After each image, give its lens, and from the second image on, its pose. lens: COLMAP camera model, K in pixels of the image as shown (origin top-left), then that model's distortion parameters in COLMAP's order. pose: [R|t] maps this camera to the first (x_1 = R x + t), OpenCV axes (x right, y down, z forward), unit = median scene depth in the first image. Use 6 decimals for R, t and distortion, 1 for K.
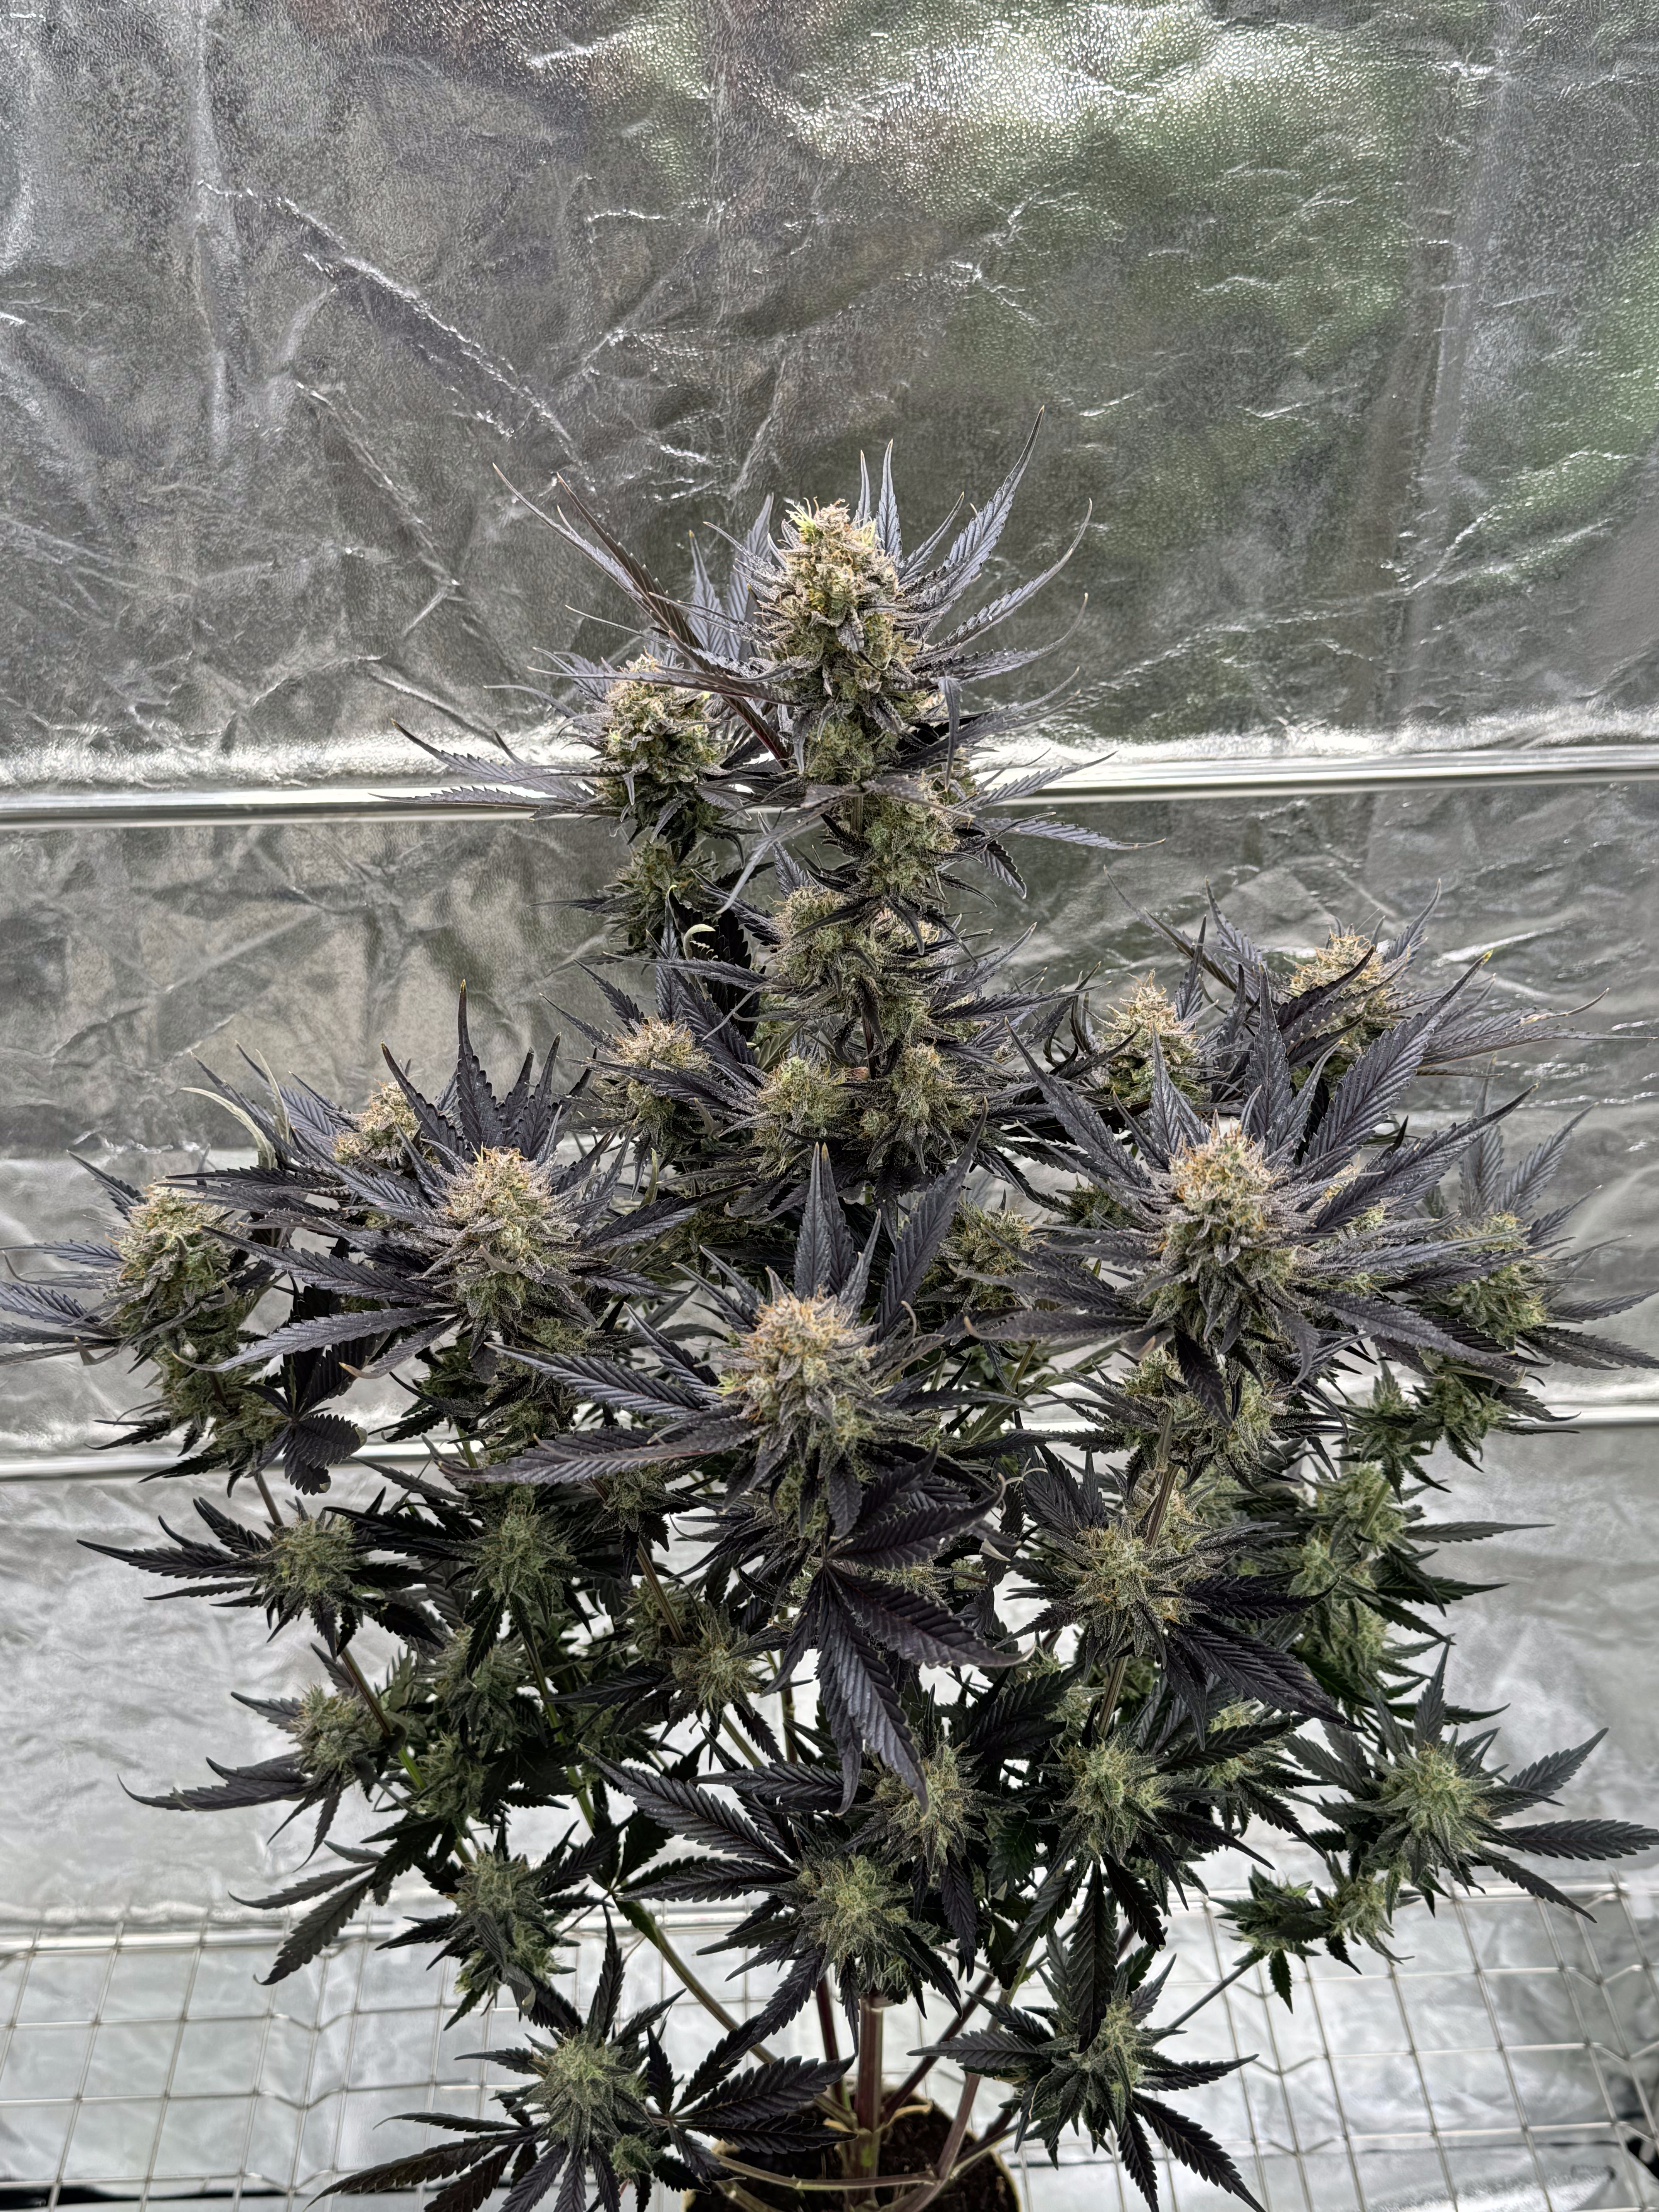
lens RADIAL K [[2464.2, 0, 829.5], [0, 2464.2, 1106.0], [0, 0, 1]] dist [0.126948, -0.021674]
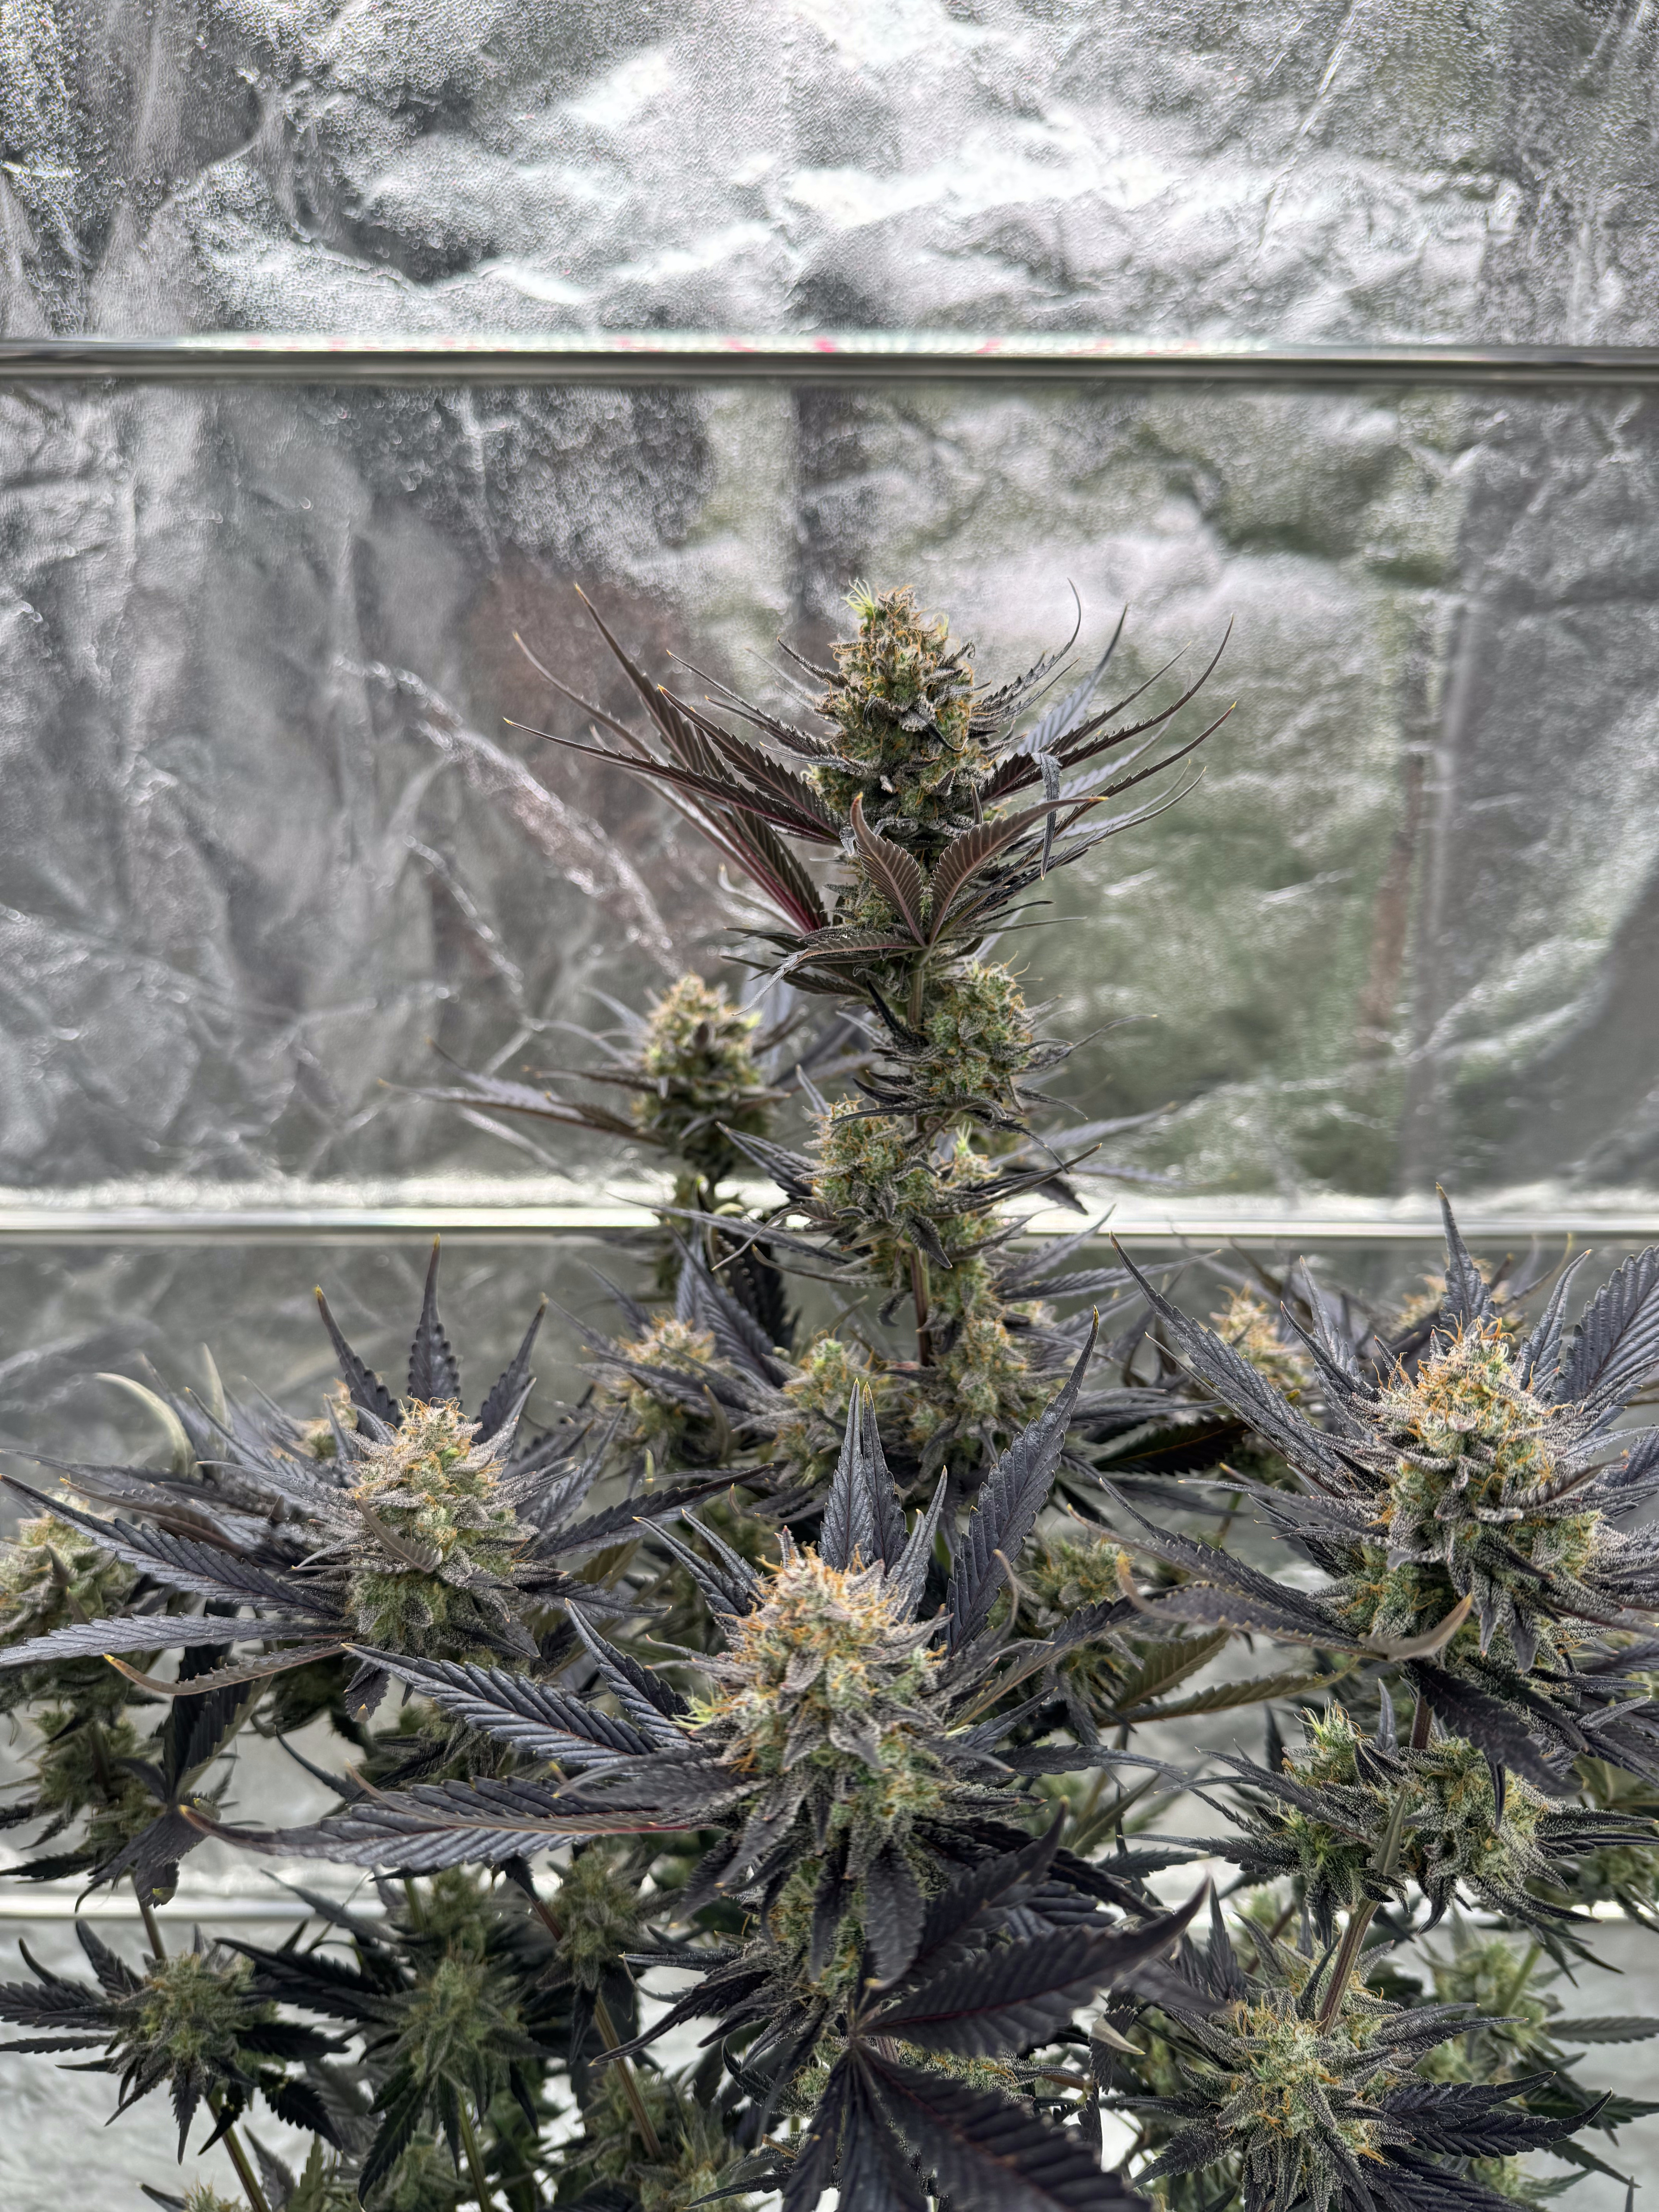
lens RADIAL K [[1632.1, 0, 826.1], [0, 1632.1, 1112.8], [0, 0, 1]] dist [0.008714, -0.044373]
pose [[0.999315, 0.025571, -0.026734, -0.003249], [-0.033085, 0.941086, -0.336544, 0.097557], [0.016553, 0.337199, 0.941288, 0.510769]]
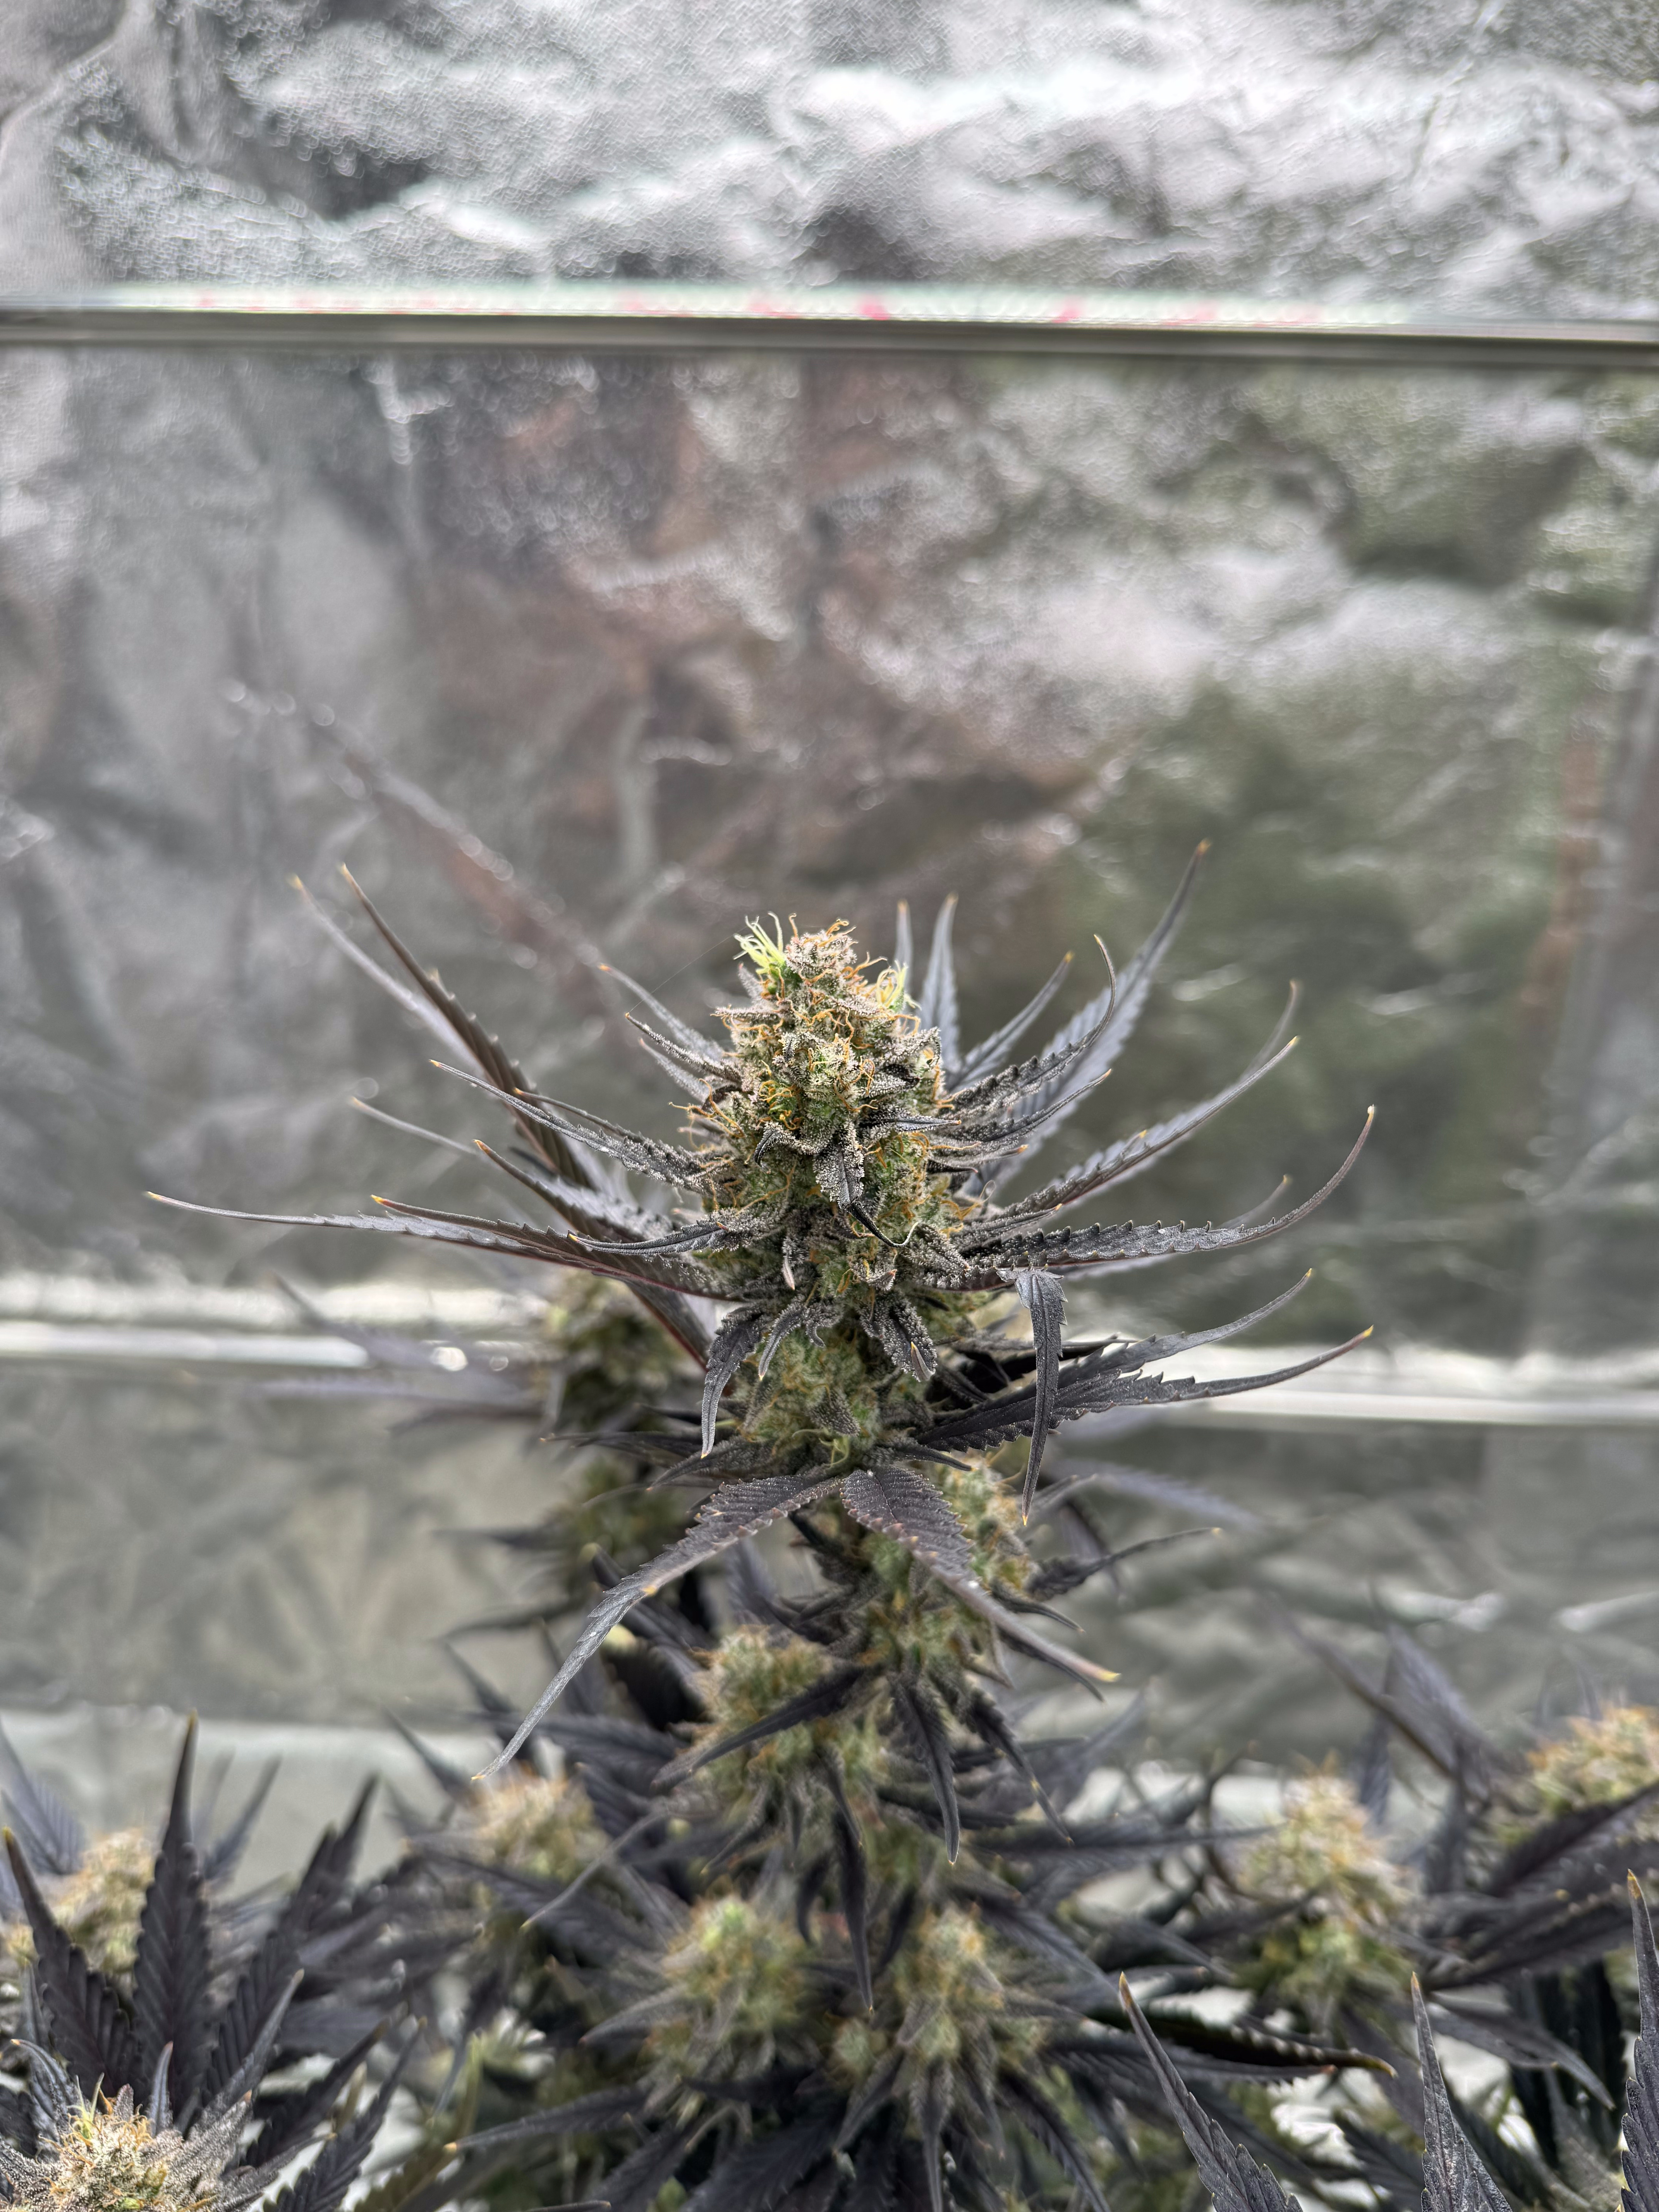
lens RADIAL K [[1667.0, 0, 829.5], [0, 1667.0, 1106.0], [0, 0, 1]] dist [-0.003699, -0.036338]
pose [[0.996117, 0.058944, -0.065403, 0.025428], [-0.073866, 0.963728, -0.256463, -0.109459], [0.047914, 0.260298, 0.964339, 0.628913]]
